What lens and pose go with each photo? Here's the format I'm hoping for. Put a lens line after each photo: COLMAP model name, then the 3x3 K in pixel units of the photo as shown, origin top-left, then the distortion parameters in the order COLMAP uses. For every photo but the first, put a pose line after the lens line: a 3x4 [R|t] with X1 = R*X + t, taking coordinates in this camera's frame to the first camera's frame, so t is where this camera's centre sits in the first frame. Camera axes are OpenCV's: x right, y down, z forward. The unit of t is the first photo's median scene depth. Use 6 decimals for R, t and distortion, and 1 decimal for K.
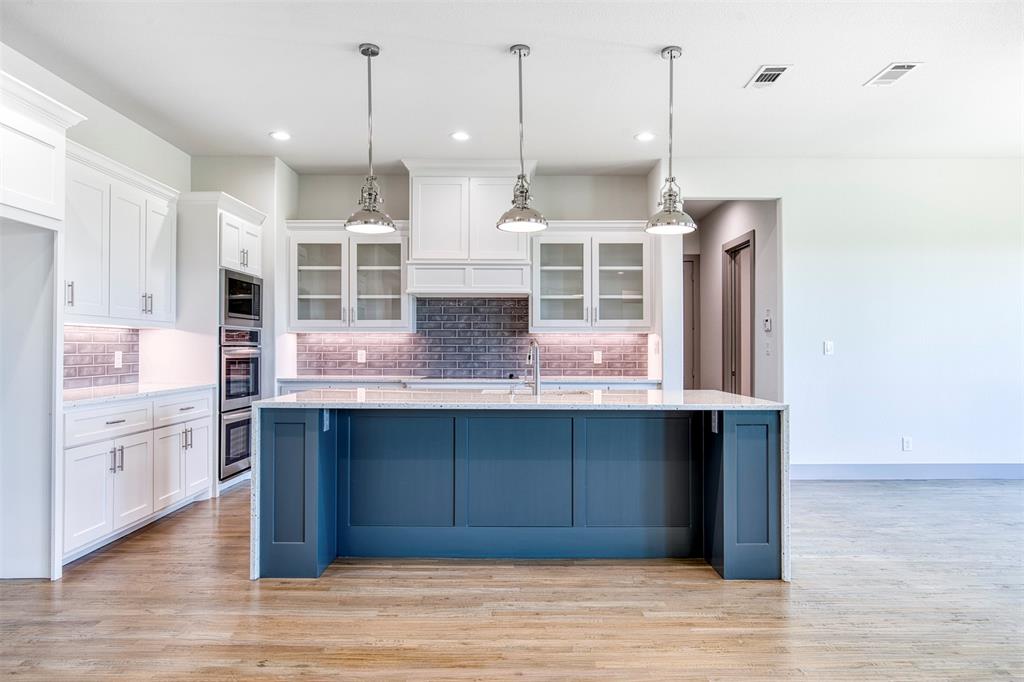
lens RADIAL K [[624.8, 0, 516.1], [0, 624.8, 341.9], [0, 0, 1]] dist [-0.010358, 0.001655]
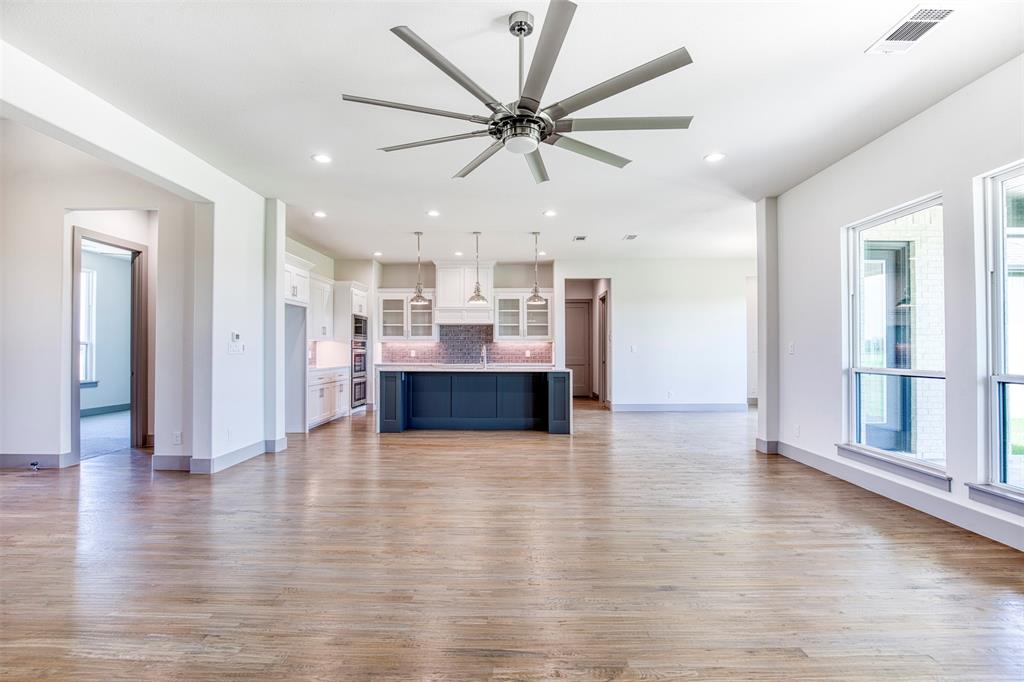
lens RADIAL K [[468.6, 0, 516.5], [0, 468.6, 343.1], [0, 0, 1]] dist [-0.033747, 0.004430]
pose [[0.999955, -0.002043, -0.009291, 0.121479], [0.002007, 0.999991, -0.003850, -0.005084], [0.009299, 0.003831, 0.999949, -0.605353]]
